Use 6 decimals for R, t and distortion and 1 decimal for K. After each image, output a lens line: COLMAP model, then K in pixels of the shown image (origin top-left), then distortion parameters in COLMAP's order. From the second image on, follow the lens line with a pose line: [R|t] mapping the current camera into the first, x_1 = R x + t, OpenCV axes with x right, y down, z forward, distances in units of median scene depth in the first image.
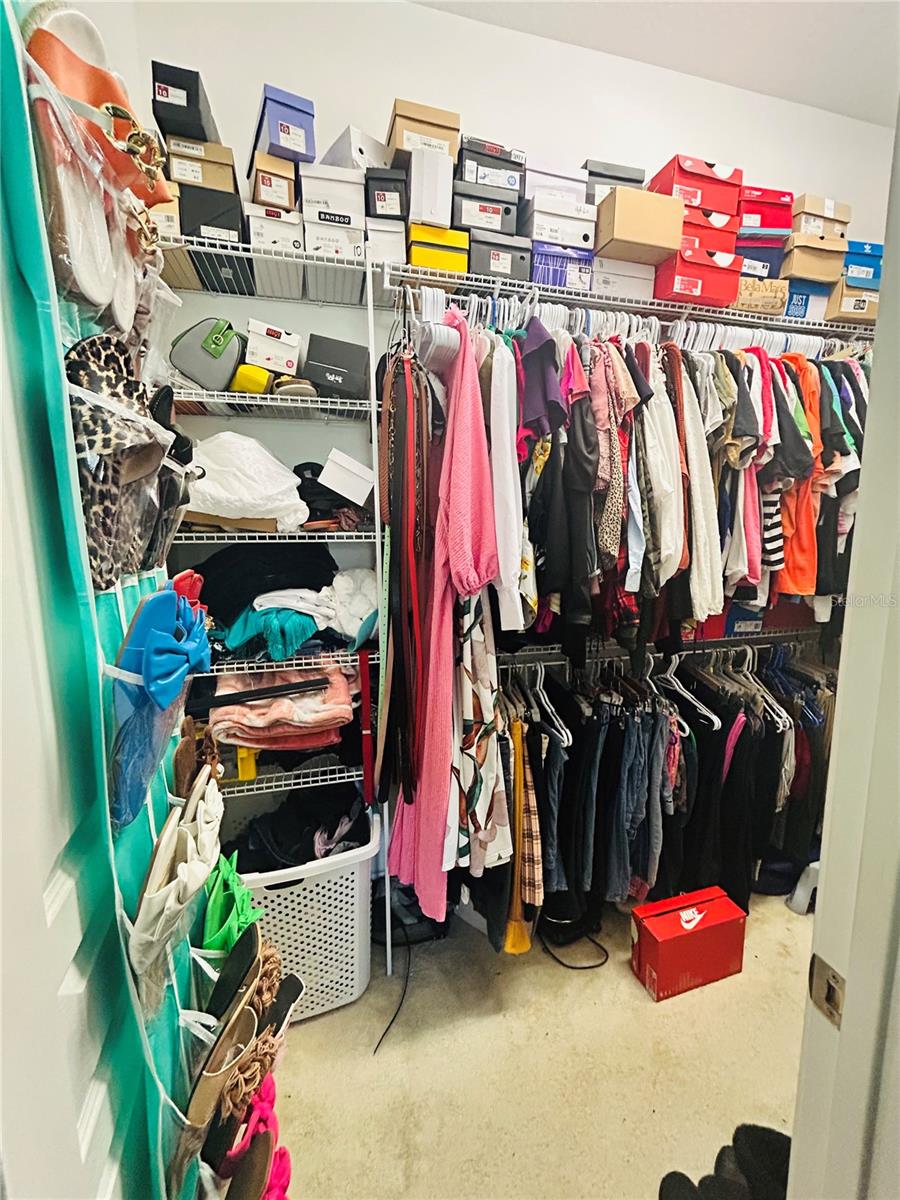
lens RADIAL K [[487.1, 0, 451.7], [0, 487.1, 597.4], [0, 0, 1]] dist [-0.001445, -0.000166]
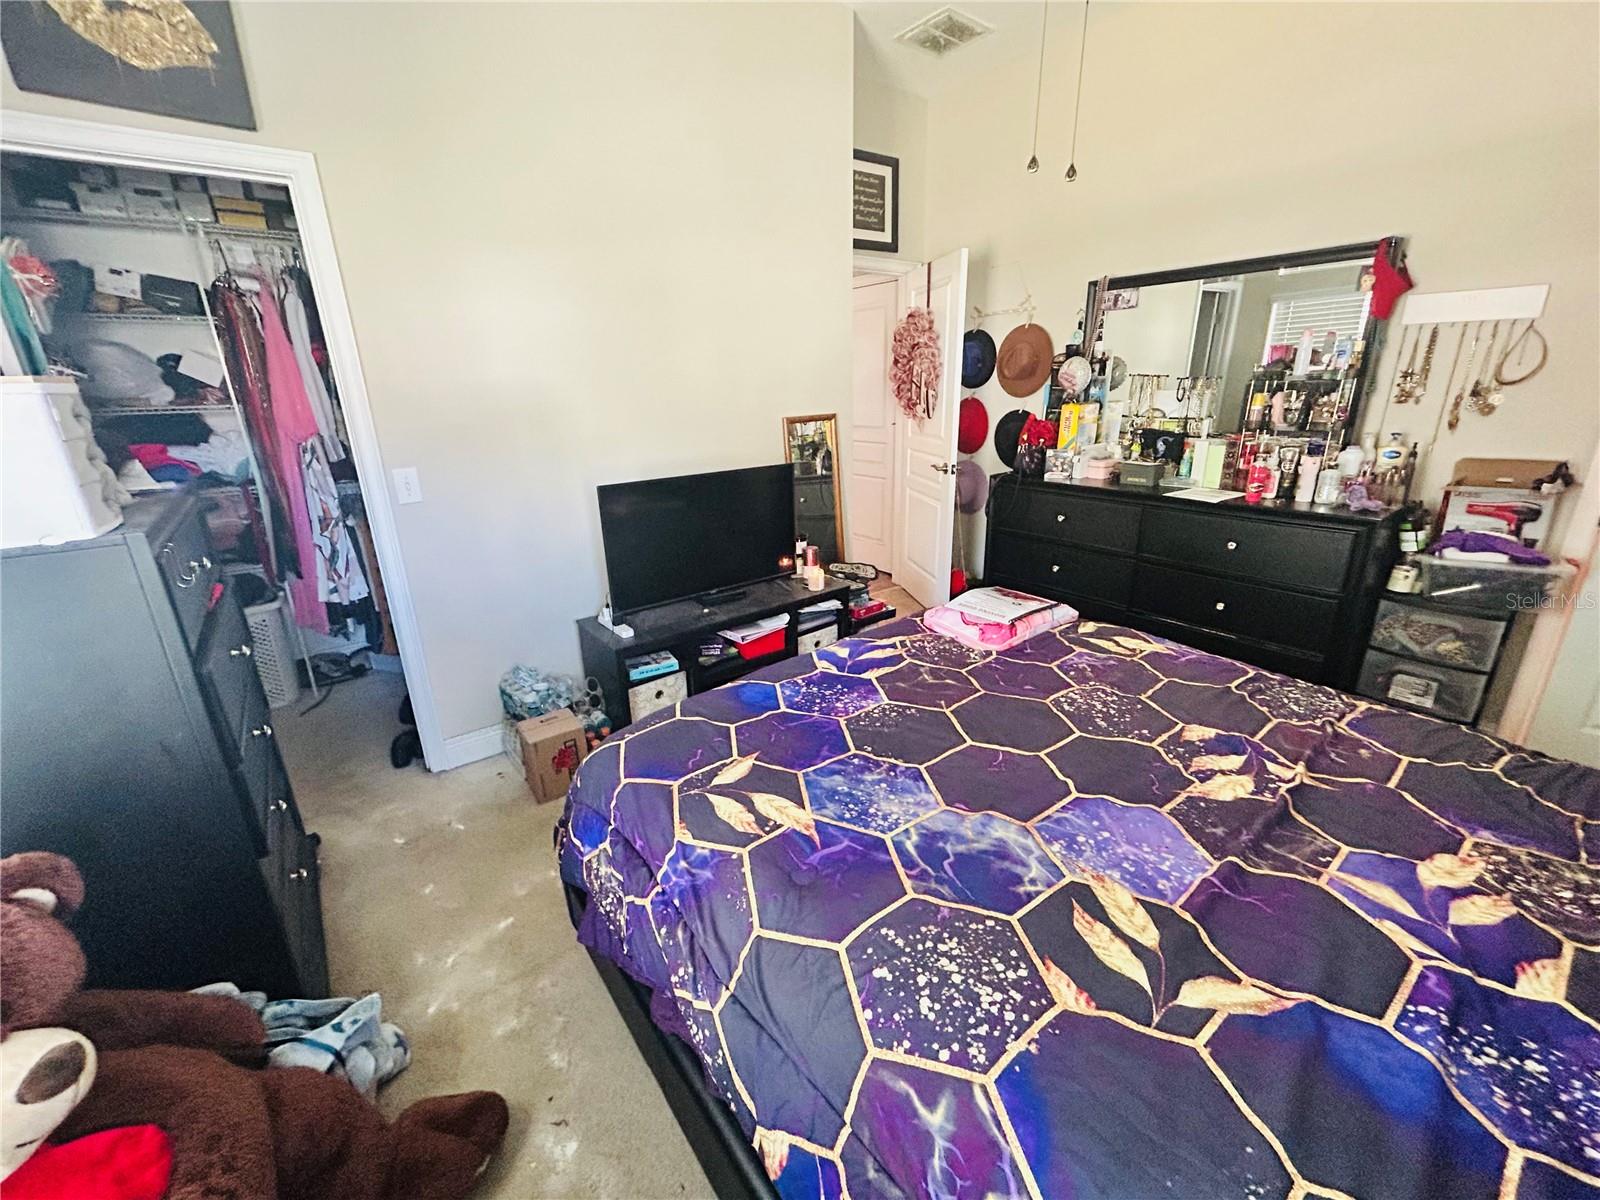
lens RADIAL K [[649.4, 0, 799.4], [0, 649.4, 605.9], [0, 0, 1]] dist [-0.001445, -0.000166]
pose [[0.914101, -0.135414, 0.382208, 0.662368], [0.065960, 0.979692, 0.189348, 0.237862], [-0.400087, -0.147872, 0.904469, -1.813458]]
